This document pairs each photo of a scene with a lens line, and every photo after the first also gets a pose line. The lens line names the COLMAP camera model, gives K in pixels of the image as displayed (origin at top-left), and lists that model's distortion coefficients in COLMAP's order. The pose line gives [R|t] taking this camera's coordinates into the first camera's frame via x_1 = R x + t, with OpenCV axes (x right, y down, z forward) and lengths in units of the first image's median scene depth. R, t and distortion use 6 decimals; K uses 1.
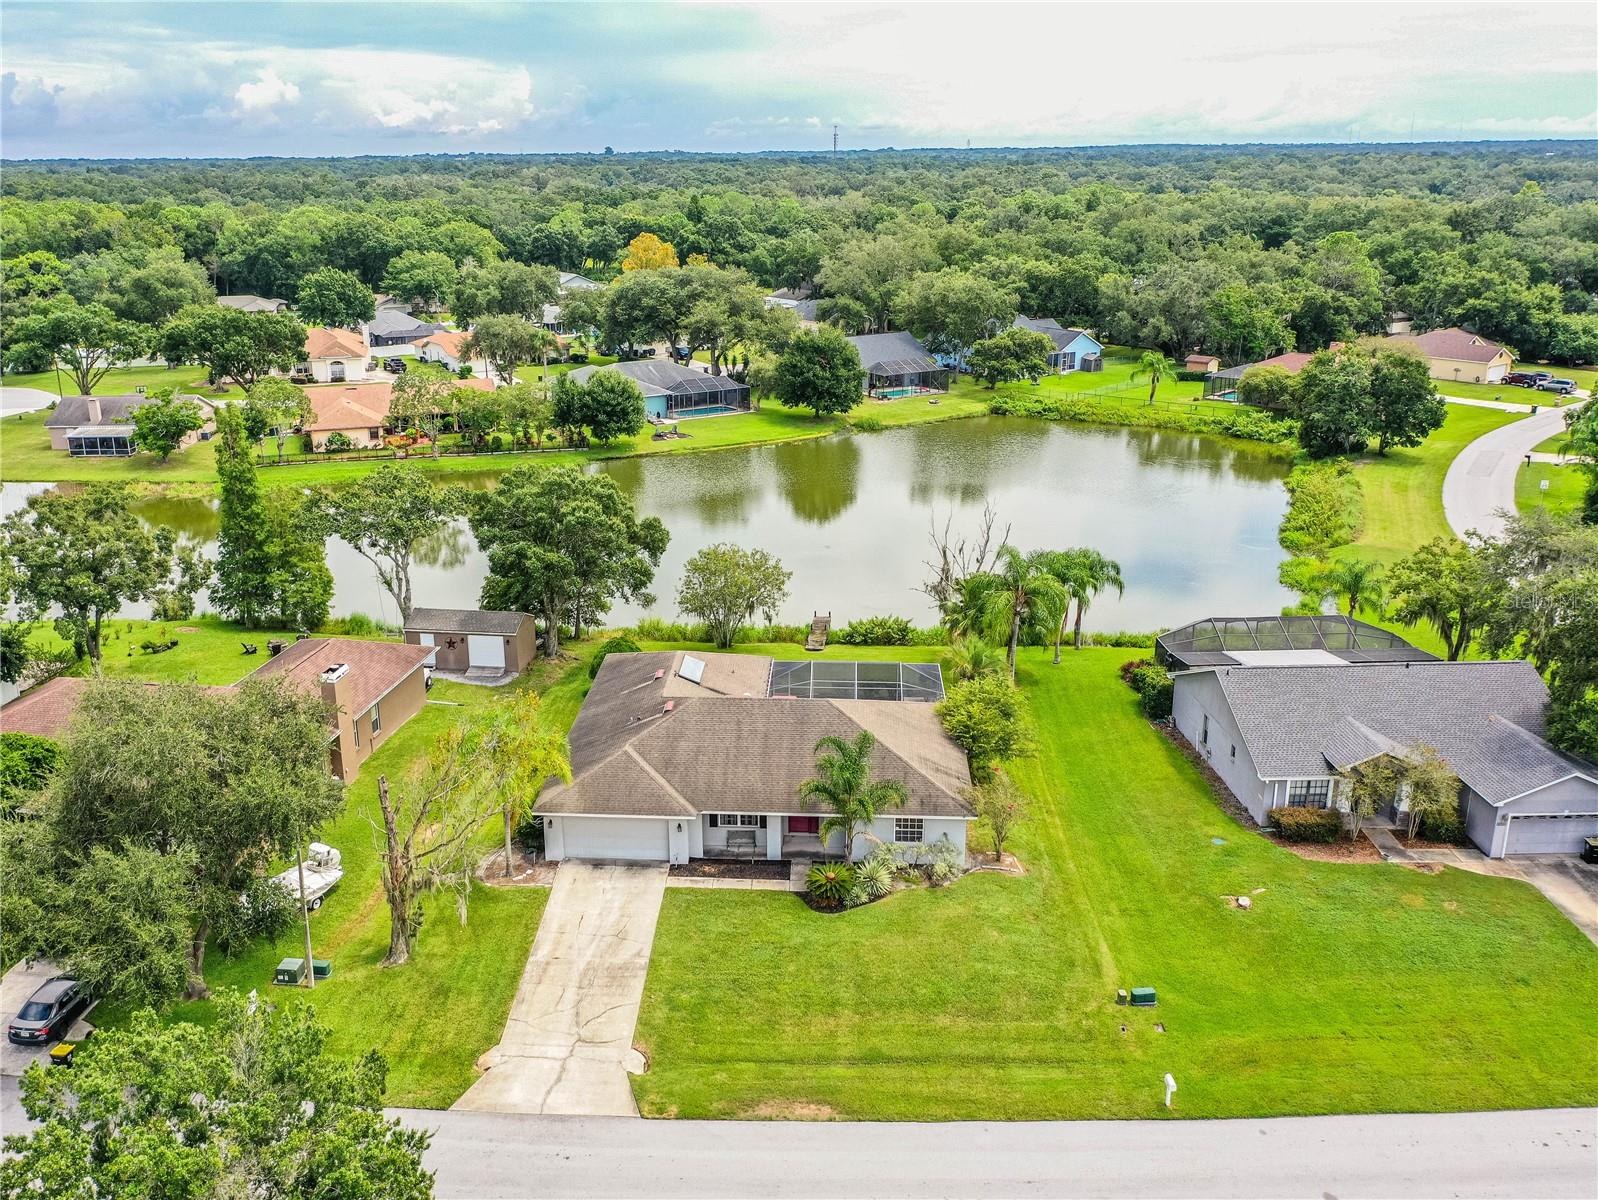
lens RADIAL K [[1422.5, 0, 741.2], [0, 1422.5, 598.4], [0, 0, 1]] dist [0.007062, -0.005370]
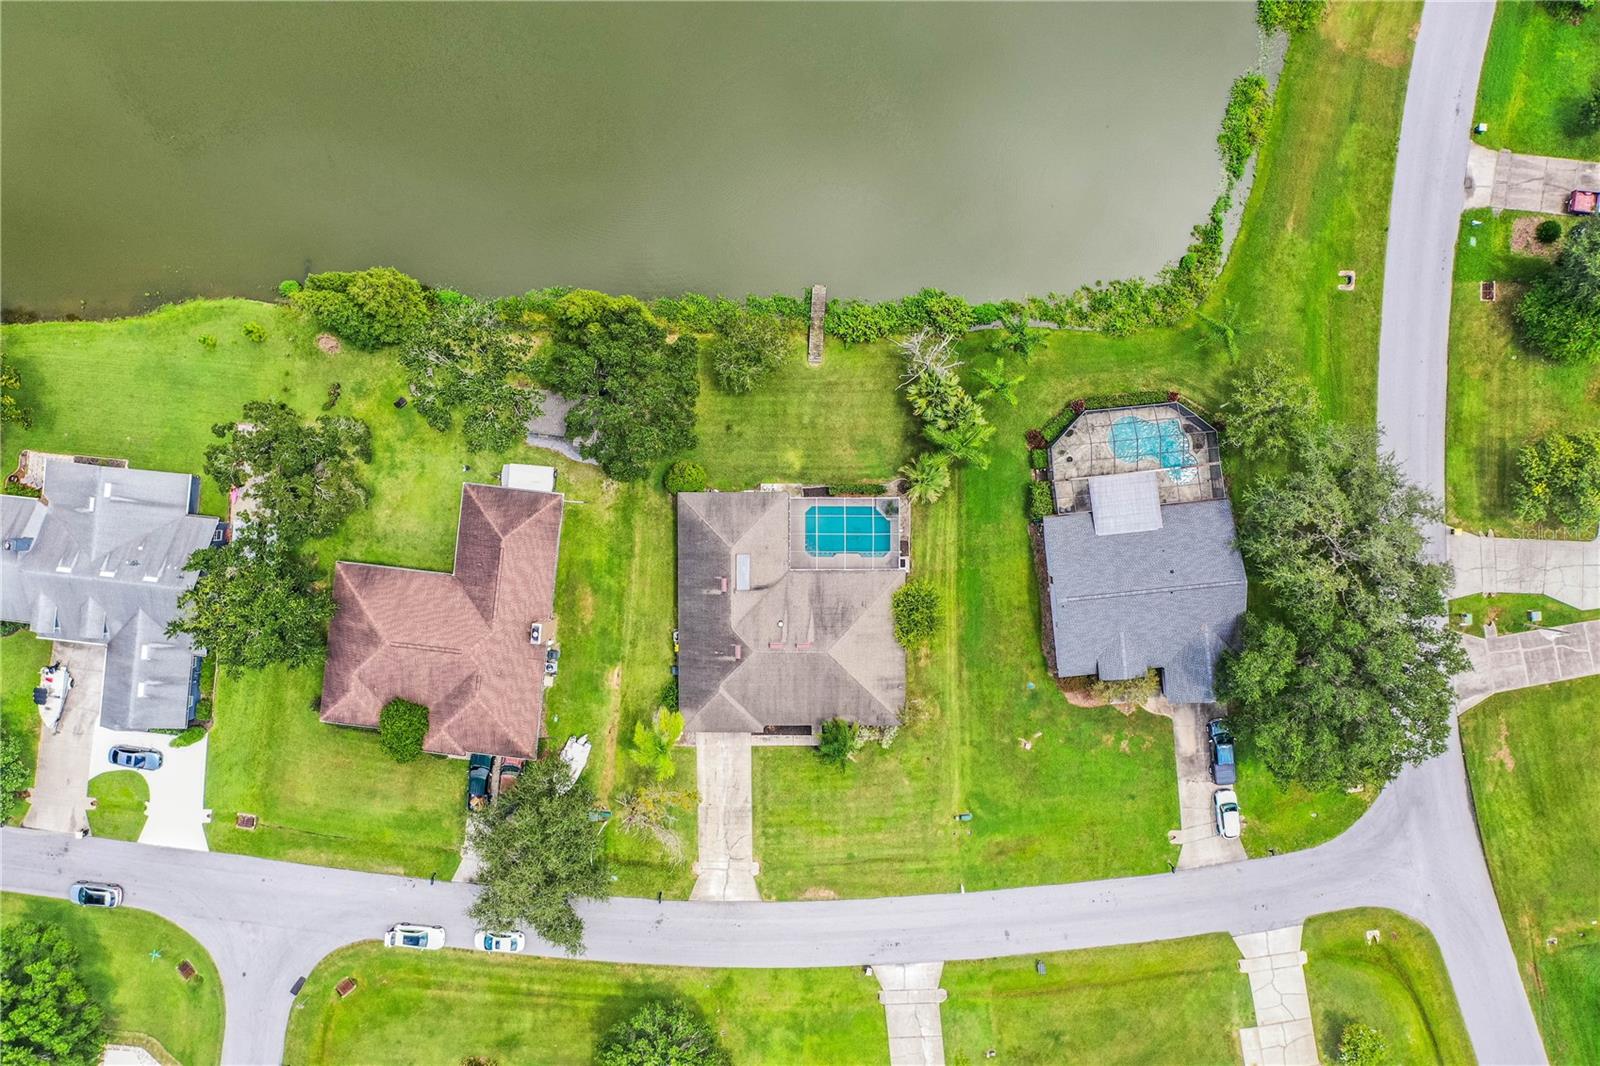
lens RADIAL K [[1266.6, 0, 803.7], [0, 1266.6, 531.3], [0, 0, 1]] dist [-0.001484, 0.005736]
pose [[0.997265, -0.073131, -0.010691, 0.056573], [0.030123, 0.270100, 0.962361, -1.442442], [-0.067491, -0.960051, 0.271565, 0.700389]]
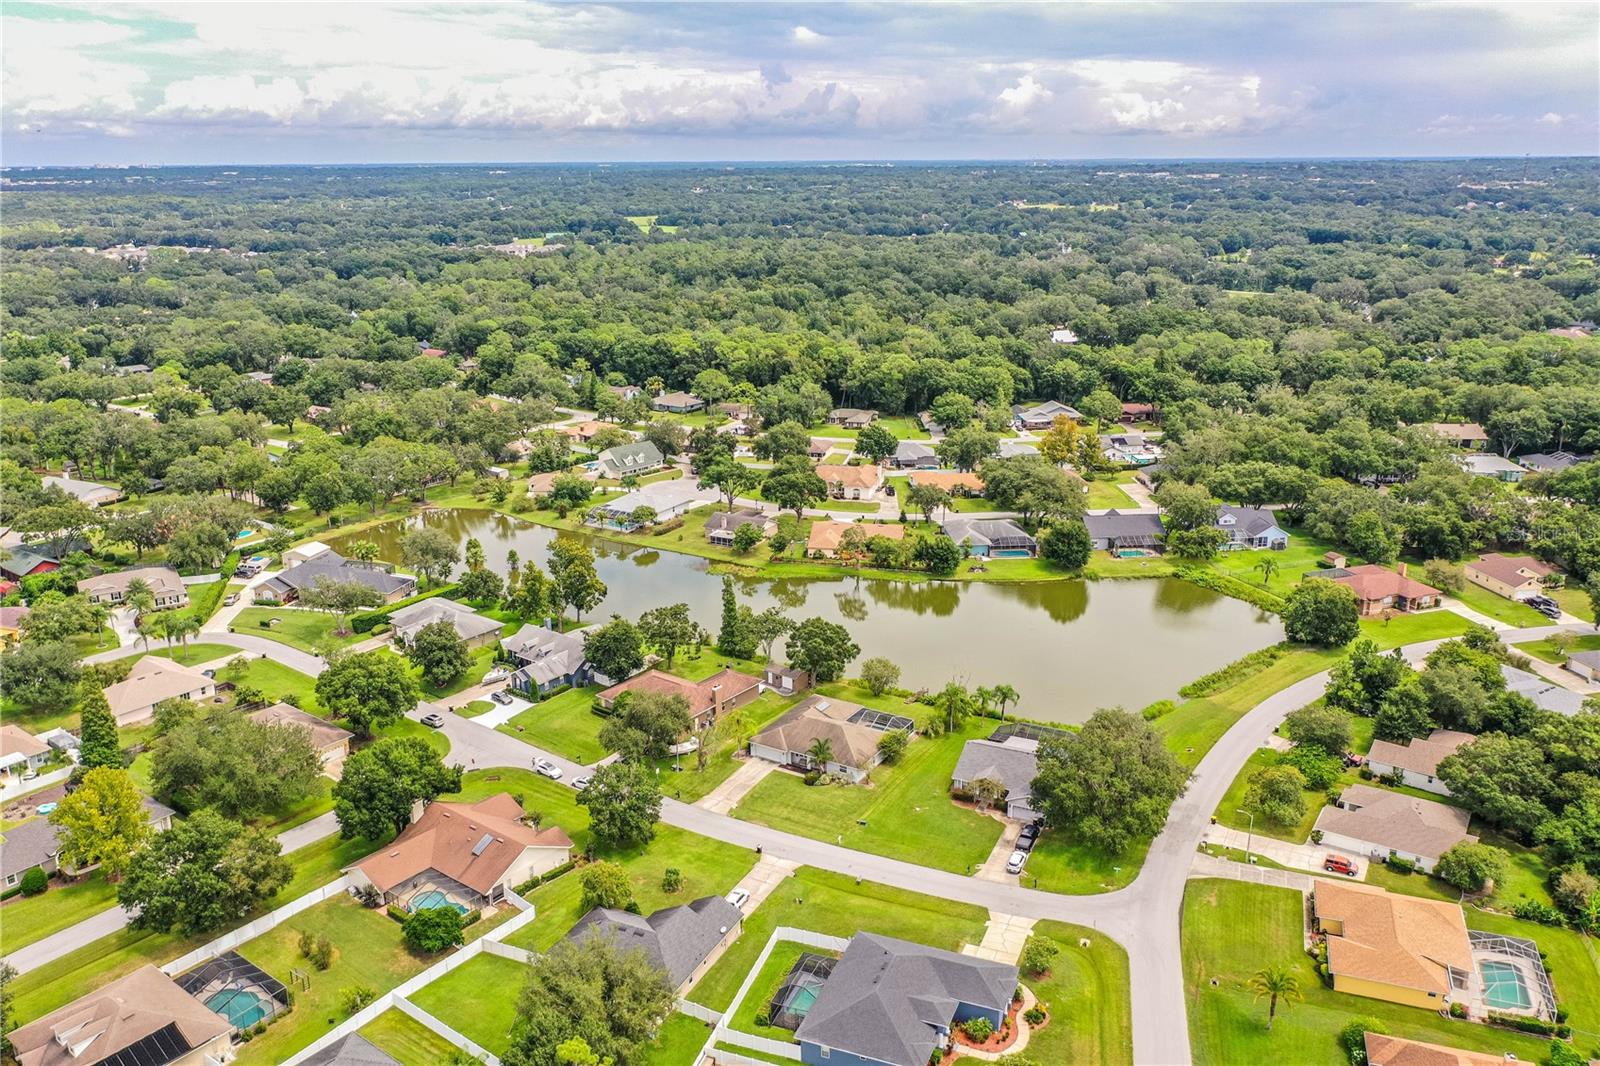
lens RADIAL K [[1266.6, 0, 800.6], [0, 1266.6, 529.0], [0, 0, 1]] dist [-0.001484, 0.005736]
pose [[0.891398, 0.134508, -0.432802, 1.141829], [-0.138115, 0.990143, 0.023258, -0.418831], [0.431665, 0.039045, 0.901189, -1.629675]]
